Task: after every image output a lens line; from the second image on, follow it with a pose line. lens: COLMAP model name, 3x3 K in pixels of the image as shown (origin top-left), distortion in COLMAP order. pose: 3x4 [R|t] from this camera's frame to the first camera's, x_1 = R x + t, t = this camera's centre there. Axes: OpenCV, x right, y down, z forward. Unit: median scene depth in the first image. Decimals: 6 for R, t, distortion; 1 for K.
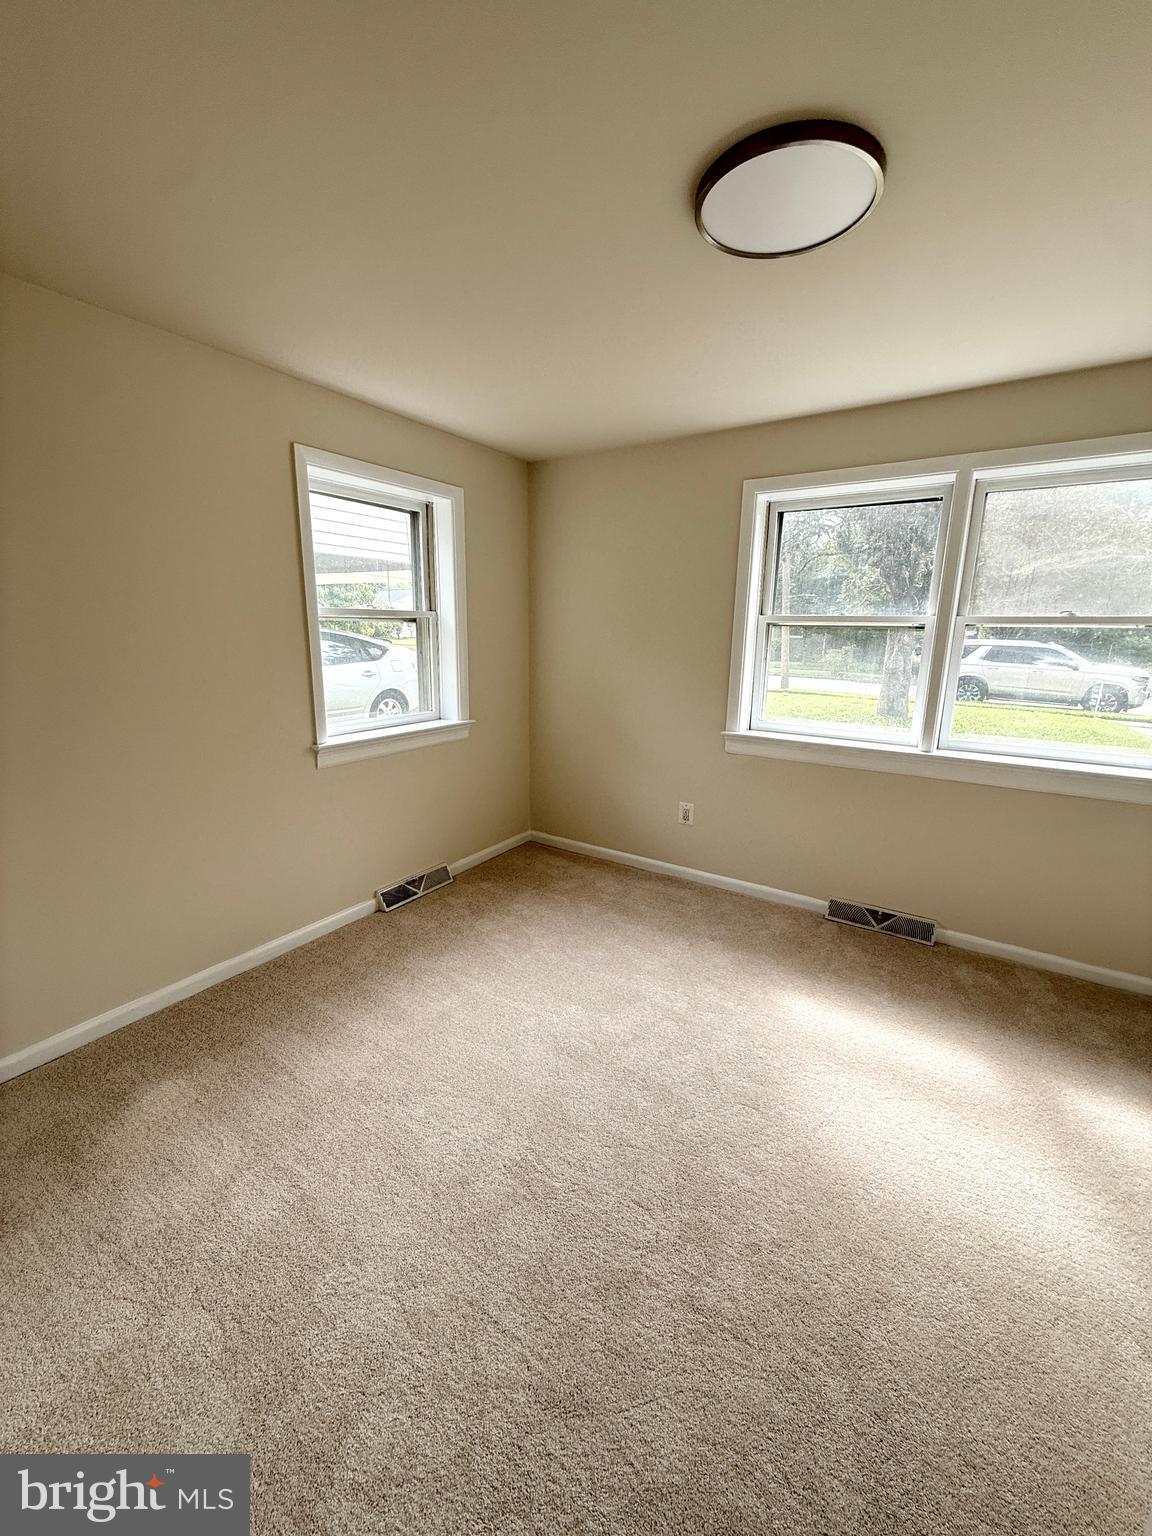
lens RADIAL K [[631.0, 0, 576.0], [0, 631.0, 768.0], [0, 0, 1]] dist [0.002416, 0.000209]
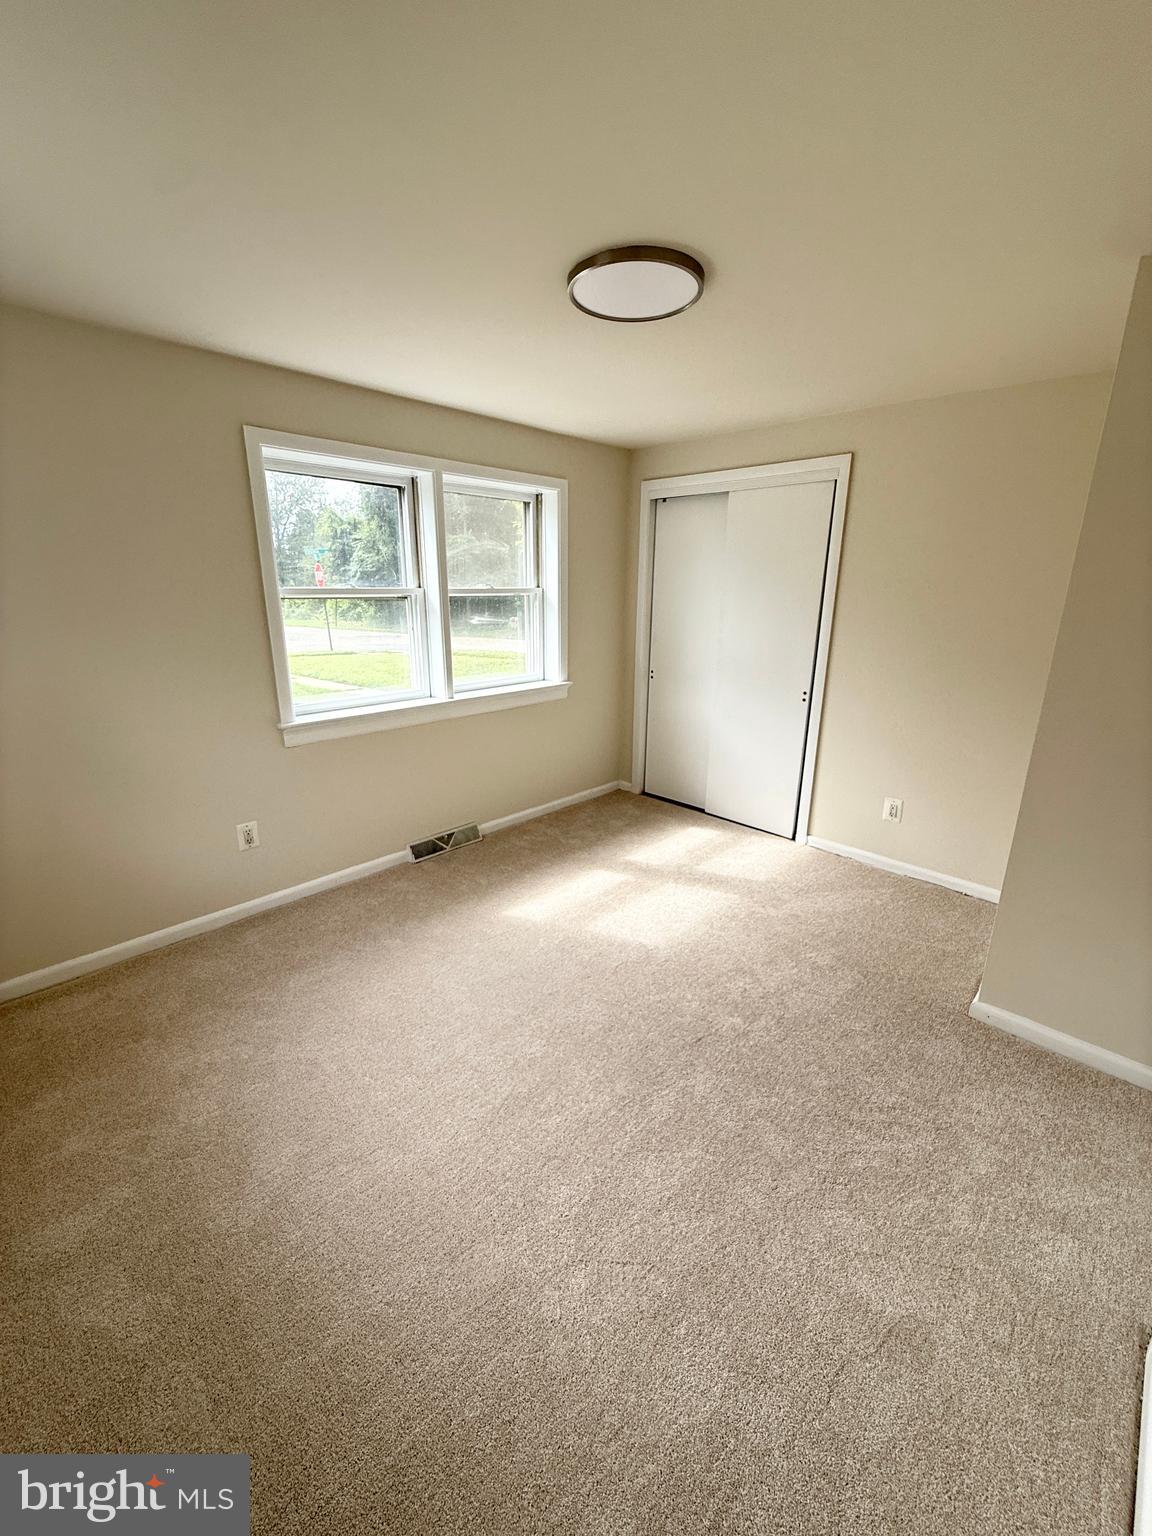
lens RADIAL K [[631.0, 0, 576.0], [0, 631.0, 768.0], [0, 0, 1]] dist [0.002416, 0.000209]
pose [[0.163423, -0.286736, 0.943968, -0.578508], [0.216240, 0.943975, 0.249302, -0.140870], [-0.962566, 0.163381, 0.216271, 0.470058]]
